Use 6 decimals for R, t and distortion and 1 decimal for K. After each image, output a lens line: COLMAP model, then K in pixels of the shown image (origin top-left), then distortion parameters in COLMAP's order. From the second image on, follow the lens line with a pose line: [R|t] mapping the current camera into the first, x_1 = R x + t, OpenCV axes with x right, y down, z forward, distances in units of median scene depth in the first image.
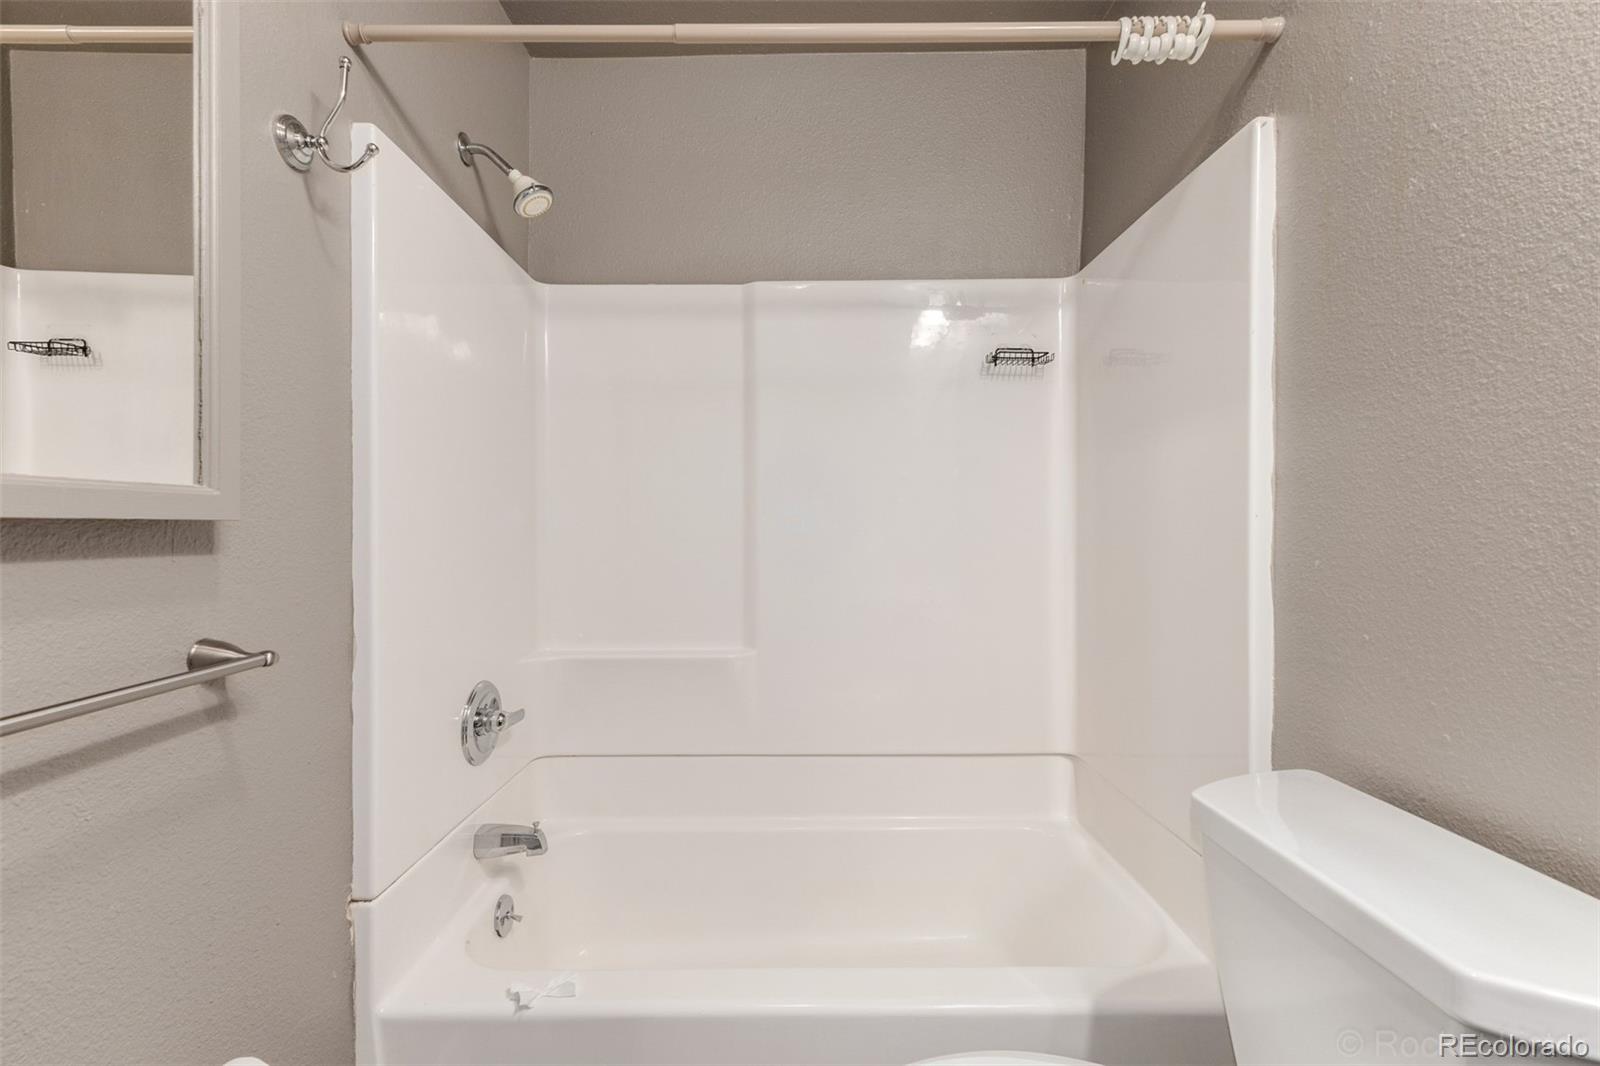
lens RADIAL K [[689.7, 0, 797.9], [0, 689.7, 530.5], [0, 0, 1]] dist [0.010085, -0.002297]
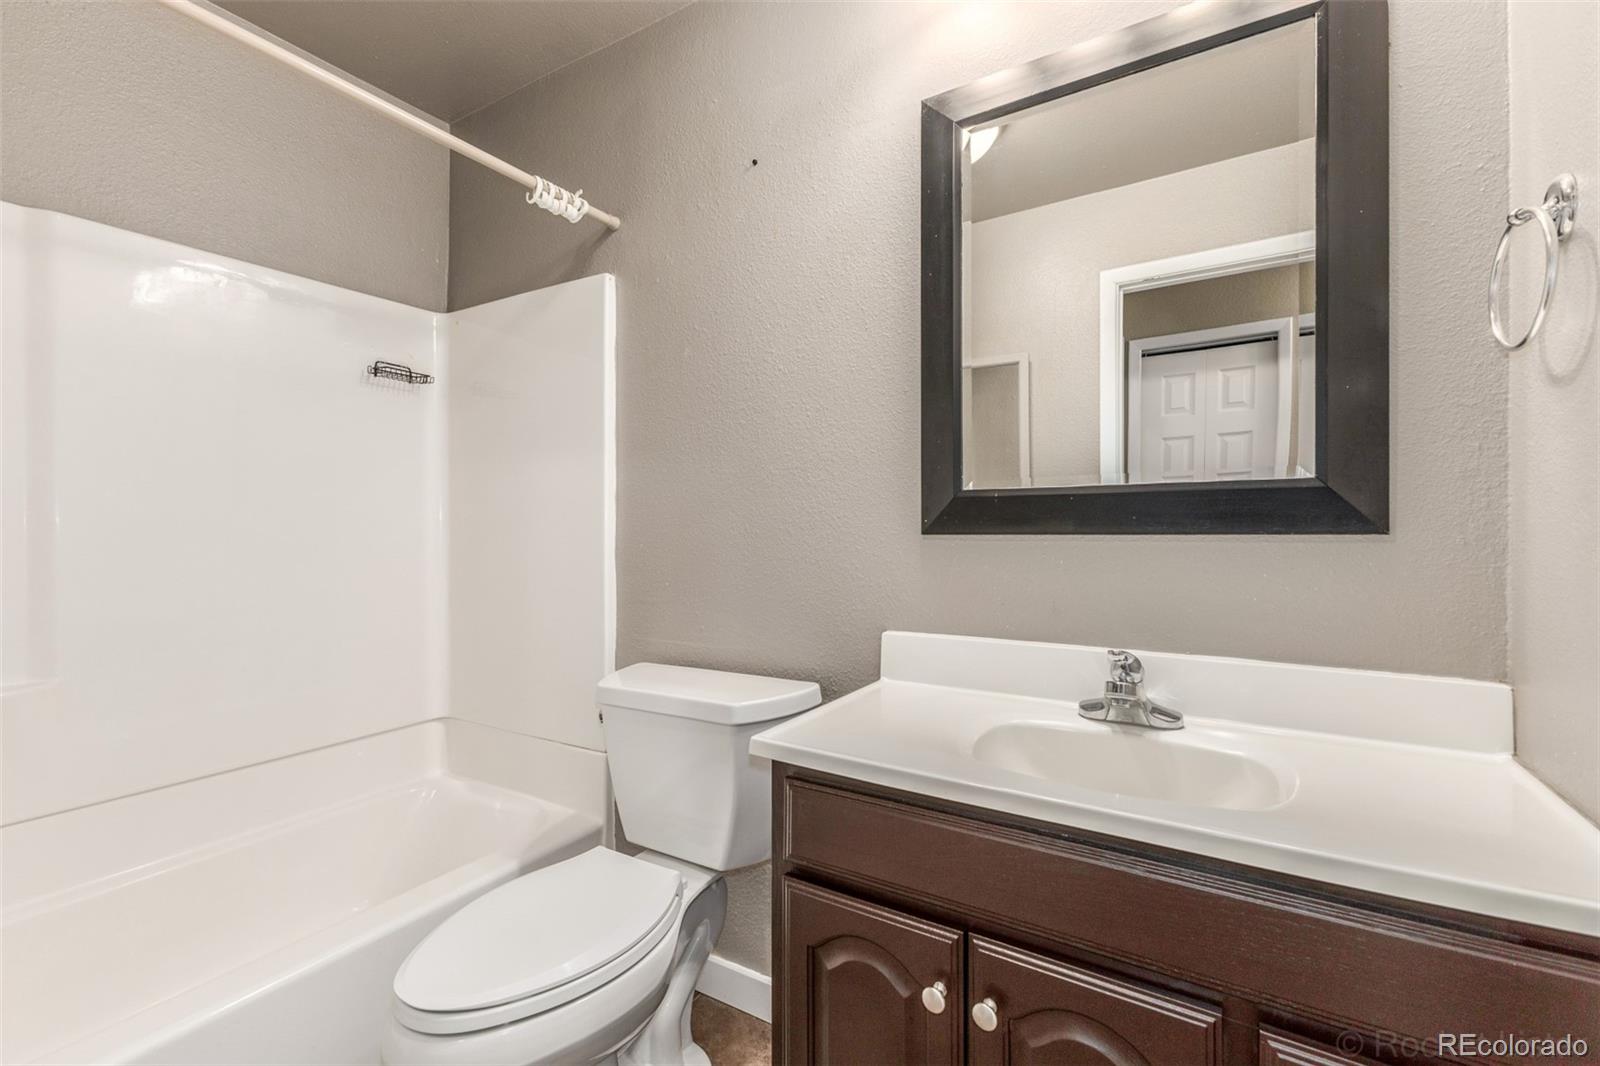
lens RADIAL K [[689.7, 0, 800.3], [0, 689.7, 531.0], [0, 0, 1]] dist [0.010085, -0.002297]
pose [[0.528564, -0.000913, 0.848893, -0.466842], [0.001562, 0.999999, 0.000103, 0.008928], [-0.848892, 0.001271, 0.528565, -0.235552]]
